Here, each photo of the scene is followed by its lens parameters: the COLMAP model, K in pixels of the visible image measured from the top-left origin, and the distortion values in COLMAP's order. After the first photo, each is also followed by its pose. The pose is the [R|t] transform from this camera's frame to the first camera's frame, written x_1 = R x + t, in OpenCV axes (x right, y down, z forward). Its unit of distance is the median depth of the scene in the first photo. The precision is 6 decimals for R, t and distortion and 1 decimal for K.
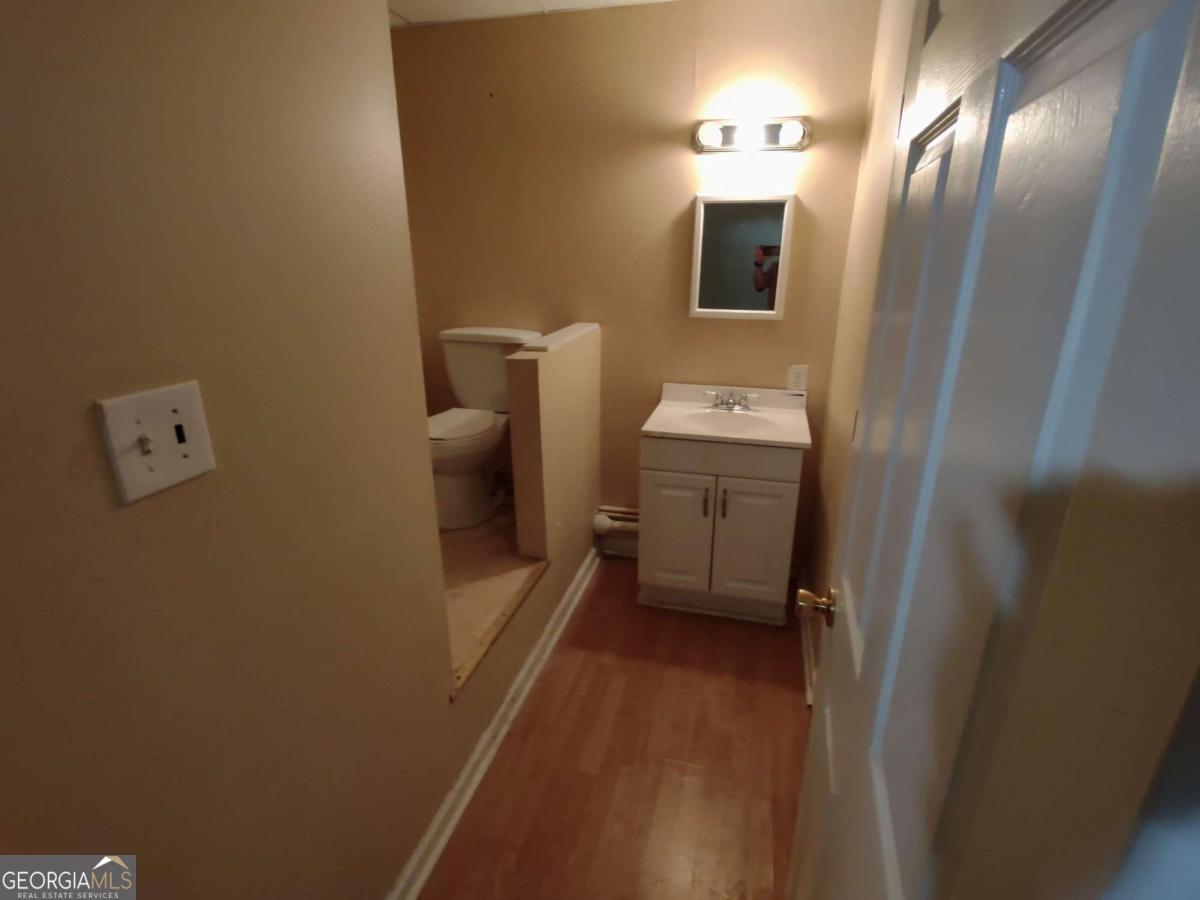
lens RADIAL K [[583.8, 0, 597.4], [0, 583.8, 448.0], [0, 0, 1]] dist [-0.001371, -0.011734]
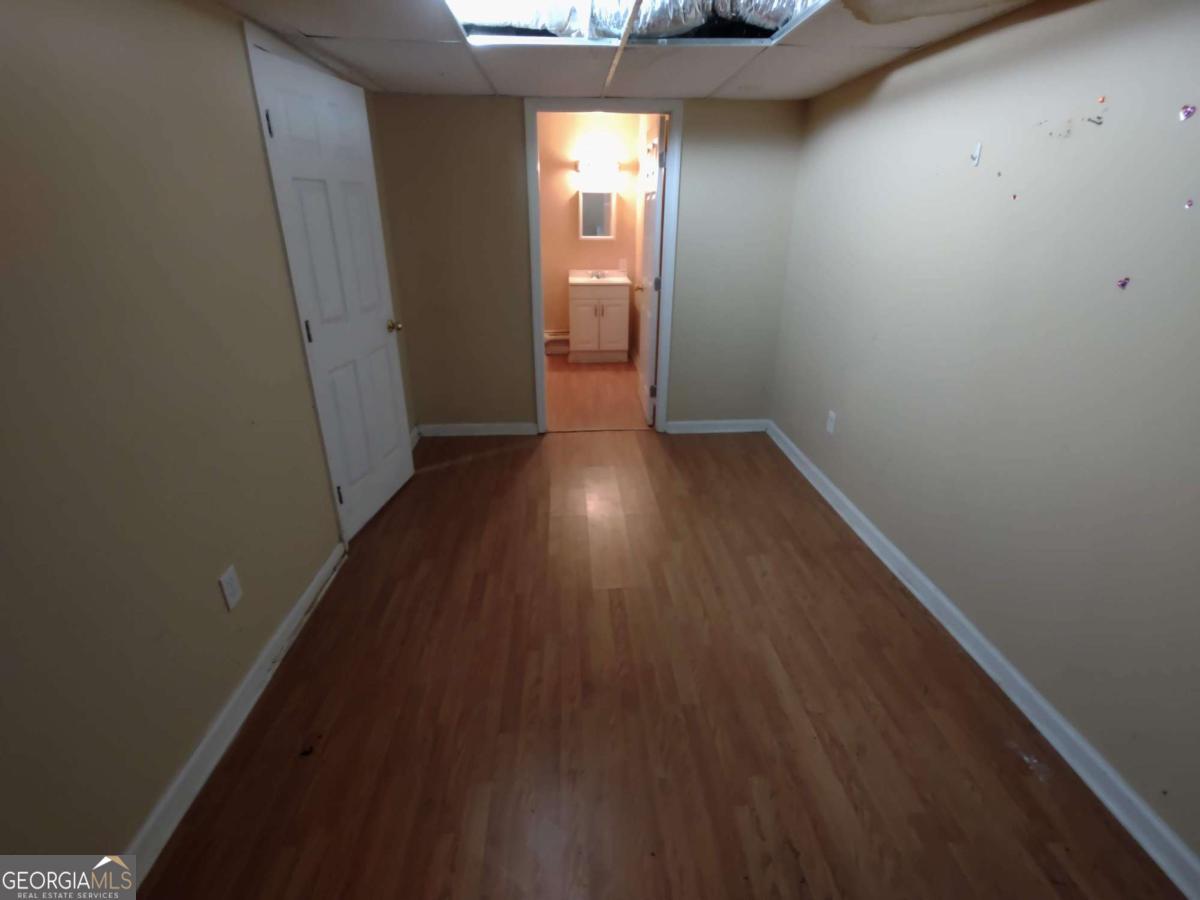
lens RADIAL K [[583.8, 0, 598.1], [0, 583.8, 449.6], [0, 0, 1]] dist [-0.001371, -0.011734]
pose [[0.949557, -0.119625, 0.289881, -0.621005], [0.104595, 0.992265, 0.066856, 0.525545], [-0.295637, -0.033164, 0.954725, -1.482746]]
